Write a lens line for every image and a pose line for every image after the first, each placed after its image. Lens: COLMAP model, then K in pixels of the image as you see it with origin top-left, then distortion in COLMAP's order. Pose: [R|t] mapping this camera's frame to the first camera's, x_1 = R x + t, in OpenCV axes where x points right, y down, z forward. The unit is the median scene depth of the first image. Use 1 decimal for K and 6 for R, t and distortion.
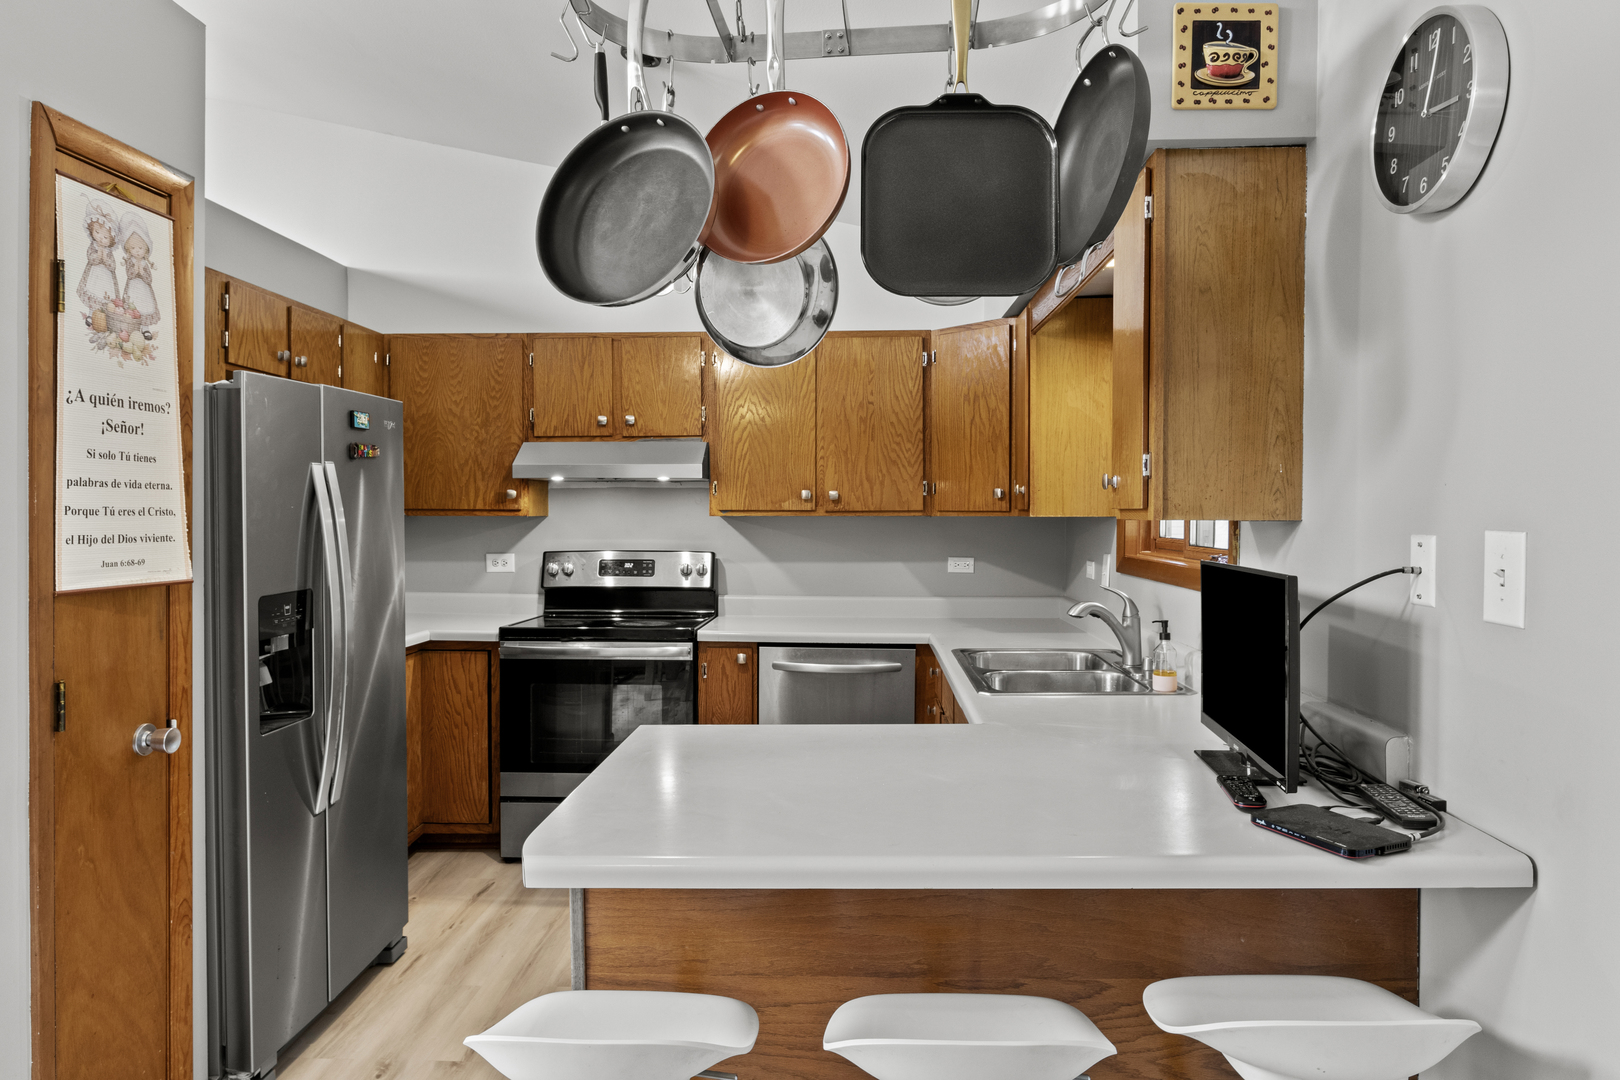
lens RADIAL K [[1033.8, 0, 817.7], [0, 1033.8, 535.5], [0, 0, 1]] dist [-0.006727, 0.001527]
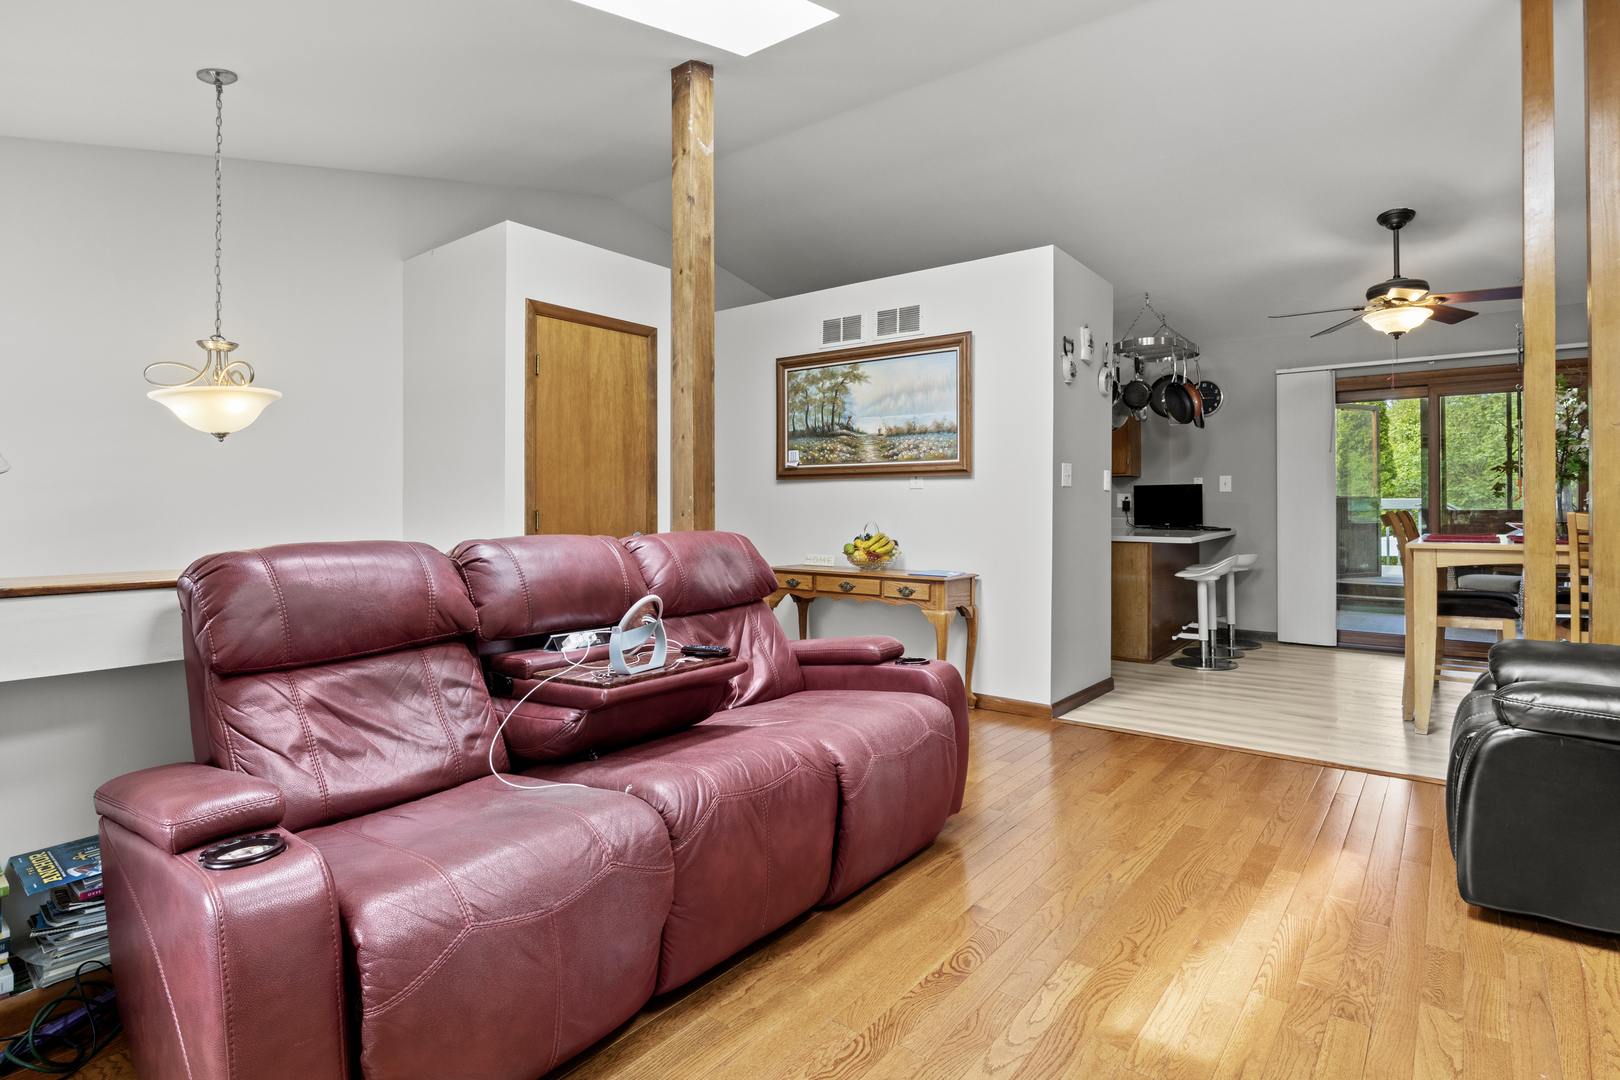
lens RADIAL K [[826.6, 0, 810.6], [0, 826.6, 508.1], [0, 0, 1]] dist [-0.010533, -0.000661]
pose [[0.591262, -0.006686, 0.806451, -1.528091], [0.024048, 0.999667, -0.009343, 0.056842], [-0.806121, 0.024918, 0.591226, 0.048733]]
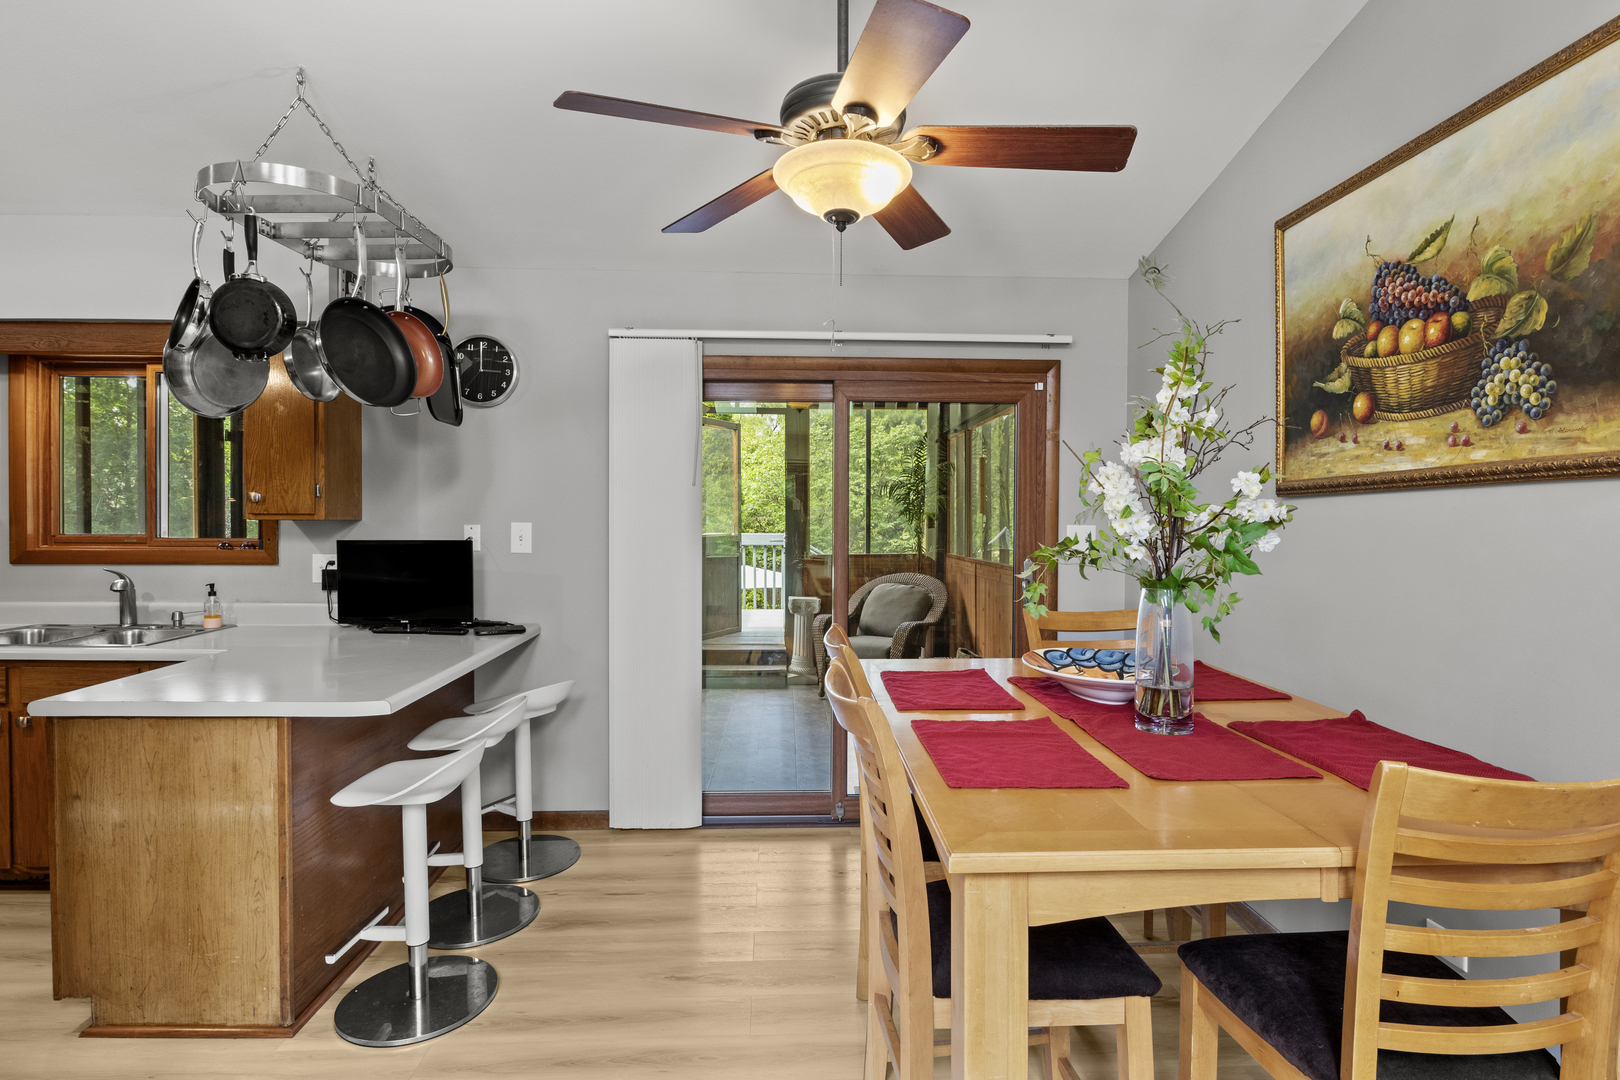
lens RADIAL K [[826.6, 0, 811.3], [0, 826.6, 525.2], [0, 0, 1]] dist [-0.010533, -0.000661]
pose [[-0.082100, -0.011046, 0.996563, -0.628279], [0.020344, 0.999712, 0.012757, -0.002938], [-0.996416, 0.021322, -0.081851, 0.118223]]
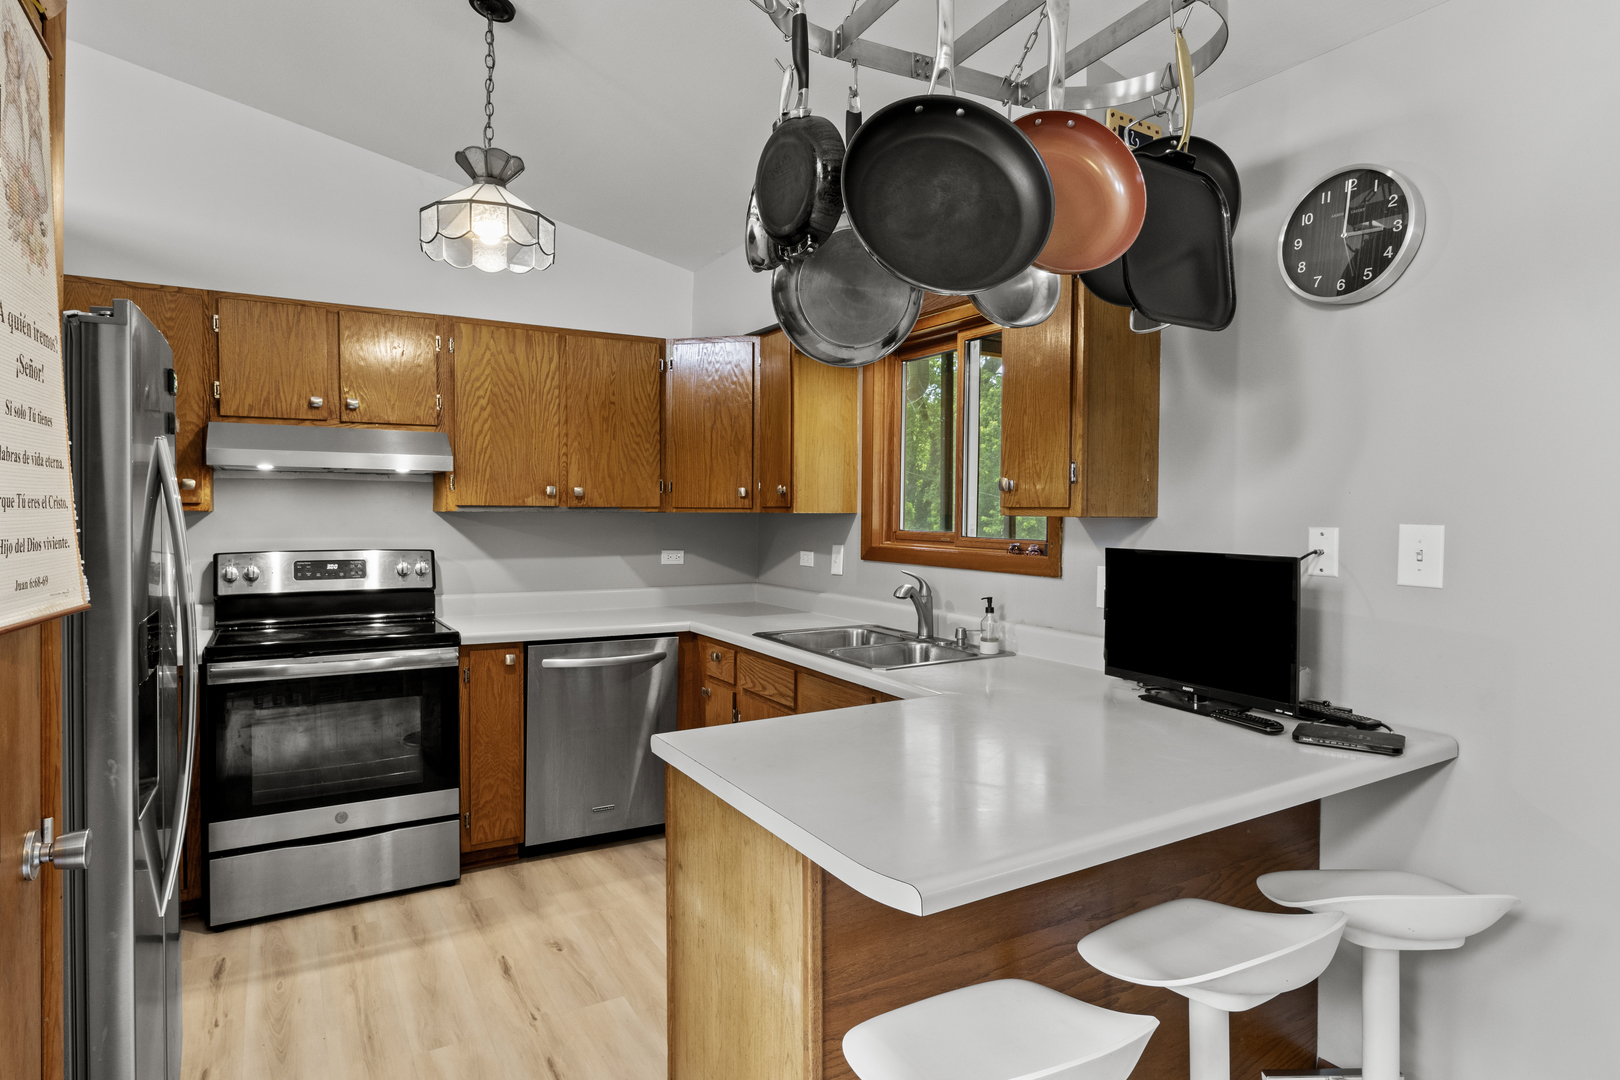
lens RADIAL K [[904.1, 0, 816.2], [0, 904.1, 533.4], [0, 0, 1]] dist [-0.002495, -0.001493]
pose [[0.839248, -0.009549, 0.543666, -0.270929], [0.007079, 0.999953, 0.006636, -0.002030], [-0.543704, -0.001721, 0.839276, 0.128487]]
